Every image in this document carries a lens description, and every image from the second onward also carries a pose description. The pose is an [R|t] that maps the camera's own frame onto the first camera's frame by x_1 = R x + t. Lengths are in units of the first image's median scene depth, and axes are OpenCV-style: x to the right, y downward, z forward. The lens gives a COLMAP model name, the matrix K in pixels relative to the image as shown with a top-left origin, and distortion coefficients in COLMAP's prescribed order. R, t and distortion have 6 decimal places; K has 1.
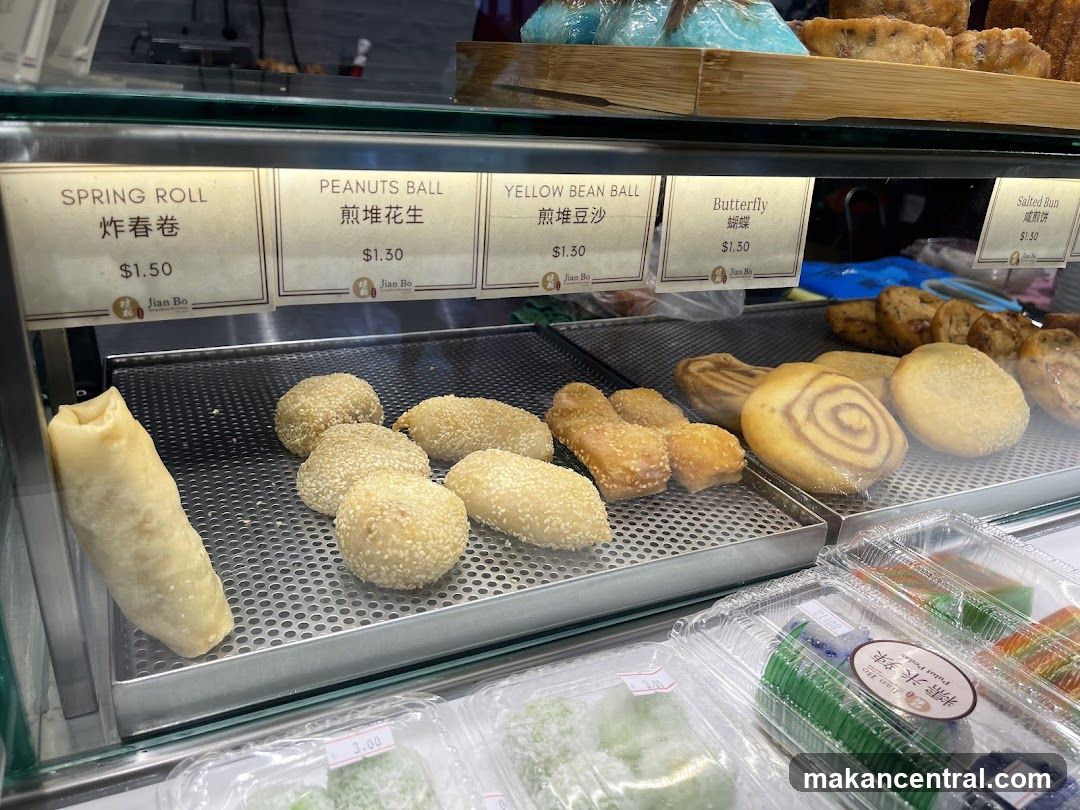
lens RADIAL K [[830.4, 0, 540.4], [0, 830.4, 412.4], [0, 0, 1]] dist [0.047409, -0.074426]
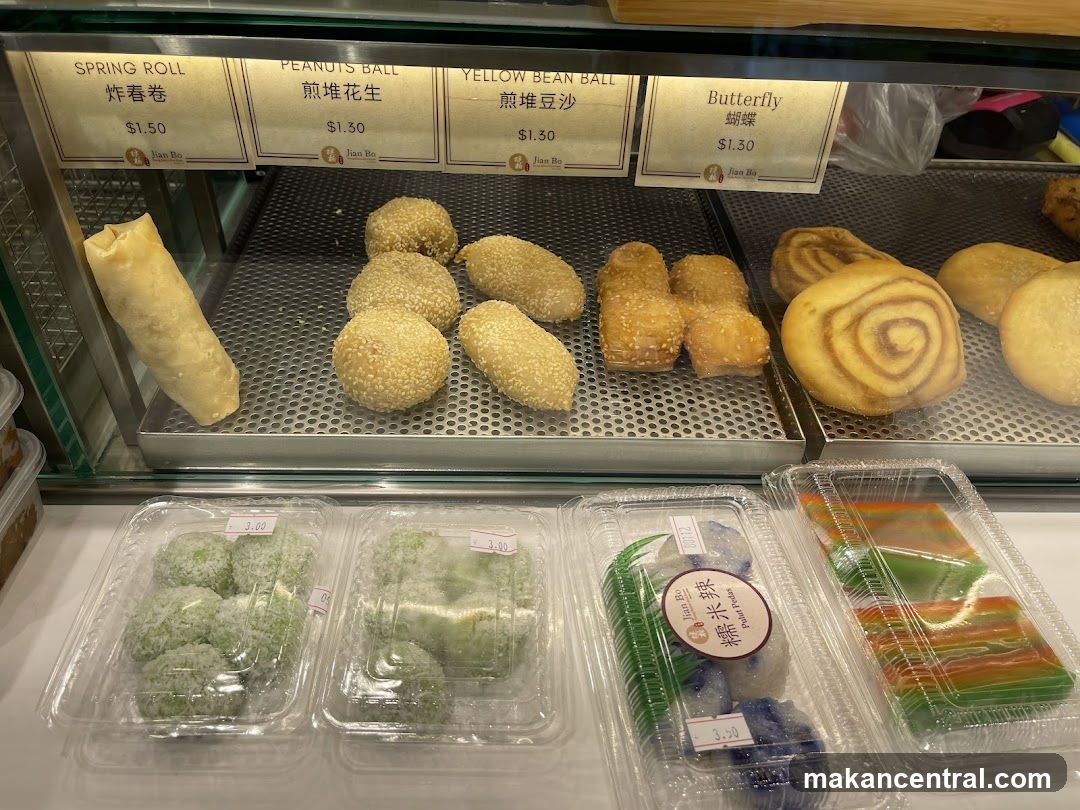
lens RADIAL K [[830.4, 0, 535.1], [0, 830.4, 416.8], [0, 0, 1]] dist [0.047409, -0.074426]
pose [[0.912135, 0.243833, -0.329478, 0.406033], [-0.142383, 0.942248, 0.303142, -0.161286], [0.384366, -0.229594, 0.894175, 0.010548]]
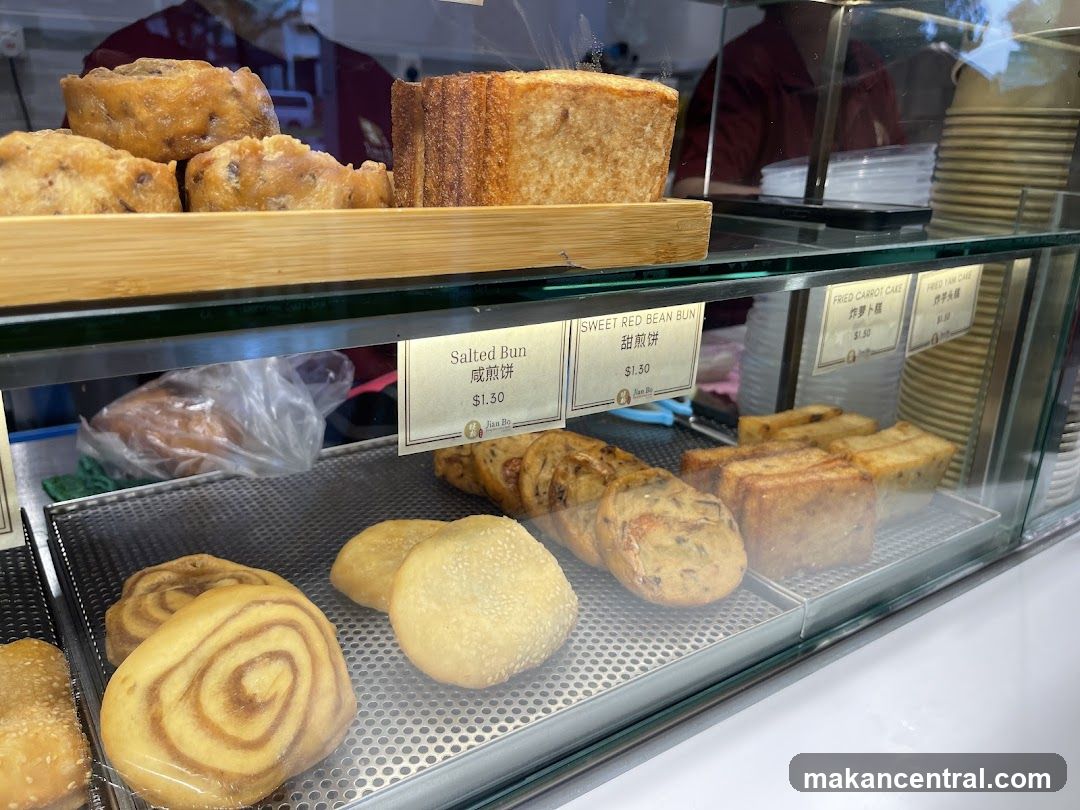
lens RADIAL K [[830.4, 0, 536.3], [0, 830.4, 411.8], [0, 0, 1]] dist [0.047409, -0.074426]
pose [[0.985326, -0.086082, 0.147385, 0.633159], [0.096817, 0.993027, -0.067267, -0.179002], [-0.140567, 0.080549, 0.986789, 0.336449]]
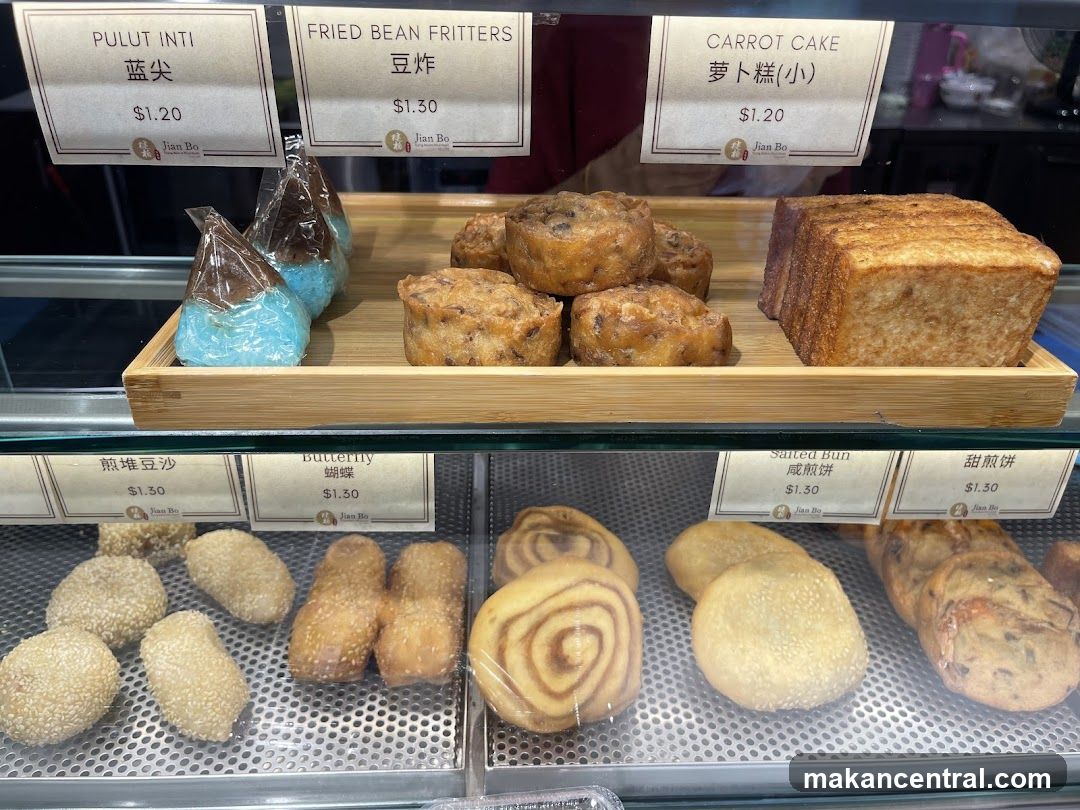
lens RADIAL K [[830.4, 0, 529.6], [0, 830.4, 404.5], [0, 0, 1]] dist [0.047409, -0.074426]
pose [[0.918378, 0.148021, -0.366975, 0.766907], [-0.118060, 0.987658, 0.102924, -0.422161], [0.377681, -0.051198, 0.924519, 0.190745]]
